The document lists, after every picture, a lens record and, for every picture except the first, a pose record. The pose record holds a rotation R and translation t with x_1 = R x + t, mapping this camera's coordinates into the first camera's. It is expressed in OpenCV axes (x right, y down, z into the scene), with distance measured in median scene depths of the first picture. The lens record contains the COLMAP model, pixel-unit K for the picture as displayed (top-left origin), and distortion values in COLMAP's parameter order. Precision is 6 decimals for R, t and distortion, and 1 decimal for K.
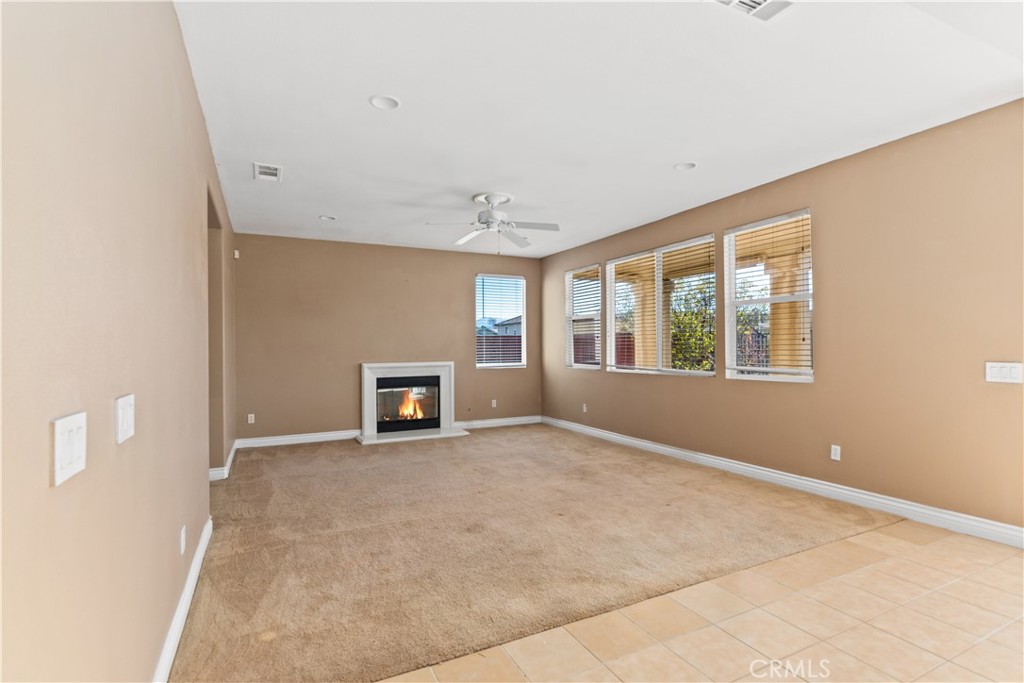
lens RADIAL K [[495.7, 0, 513.3], [0, 495.7, 344.5], [0, 0, 1]] dist [0.001982, 0.000460]
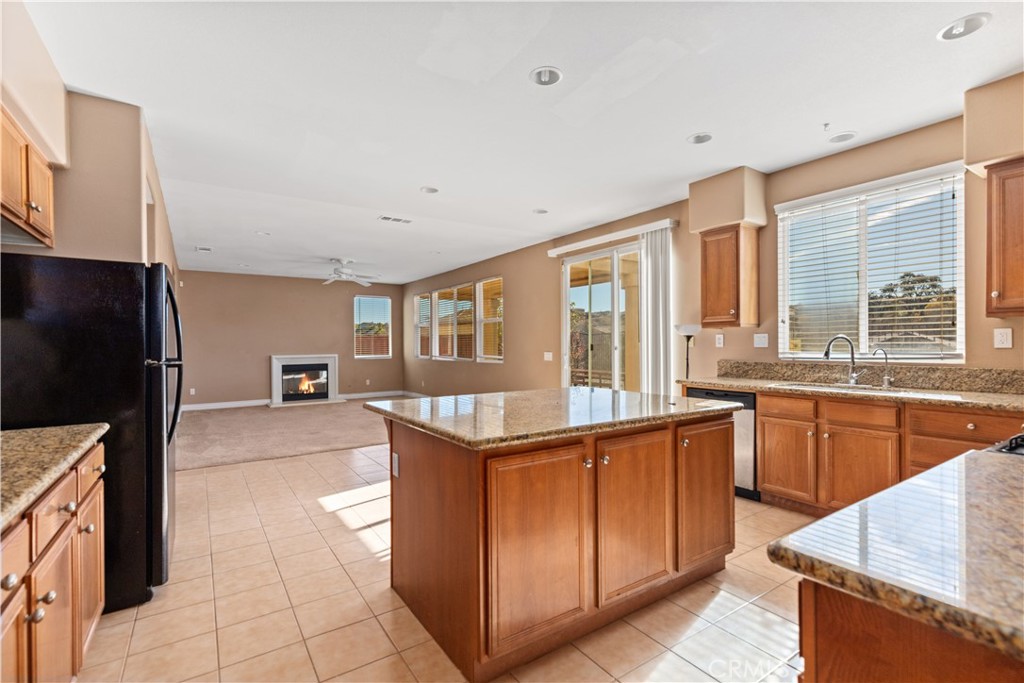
lens RADIAL K [[464.6, 0, 513.4], [0, 464.6, 346.8], [0, 0, 1]] dist [0.005726, 0.001137]
pose [[0.991262, -0.001159, 0.131906, 0.344348], [-0.000428, 0.999928, 0.011996, -0.007765], [-0.131910, -0.011948, 0.991190, -0.723703]]
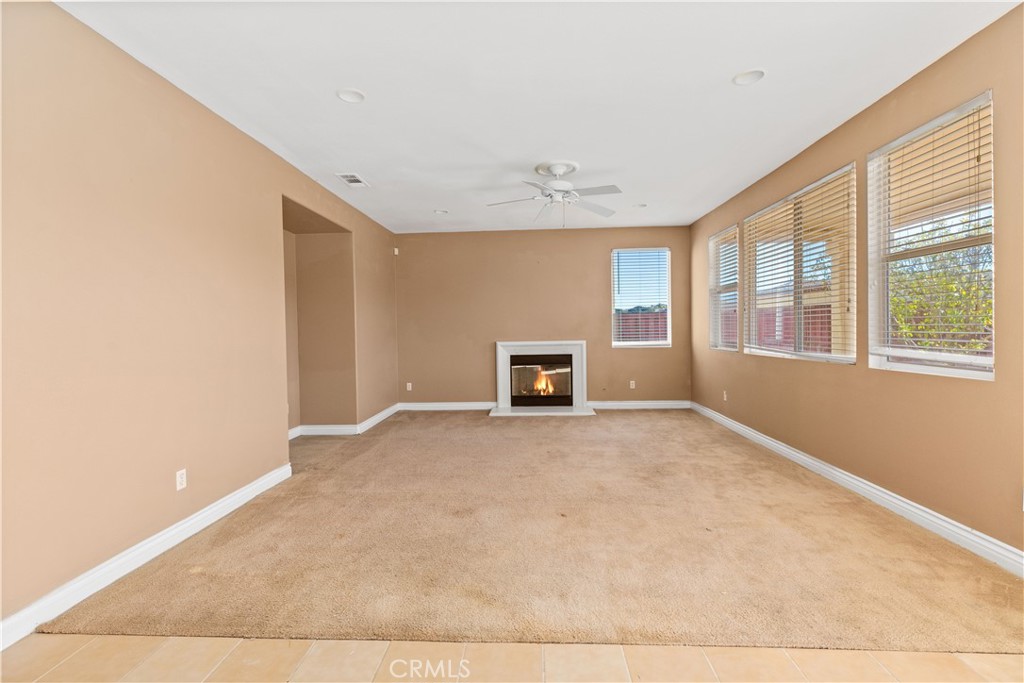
lens RADIAL K [[464.6, 0, 507.0], [0, 464.6, 337.7], [0, 0, 1]] dist [0.005726, 0.001137]
pose [[0.866431, 0.002564, -0.499290, 0.322009], [0.013967, 0.999471, 0.029370, -0.000380], [0.499101, -0.032420, 0.865937, 0.182129]]
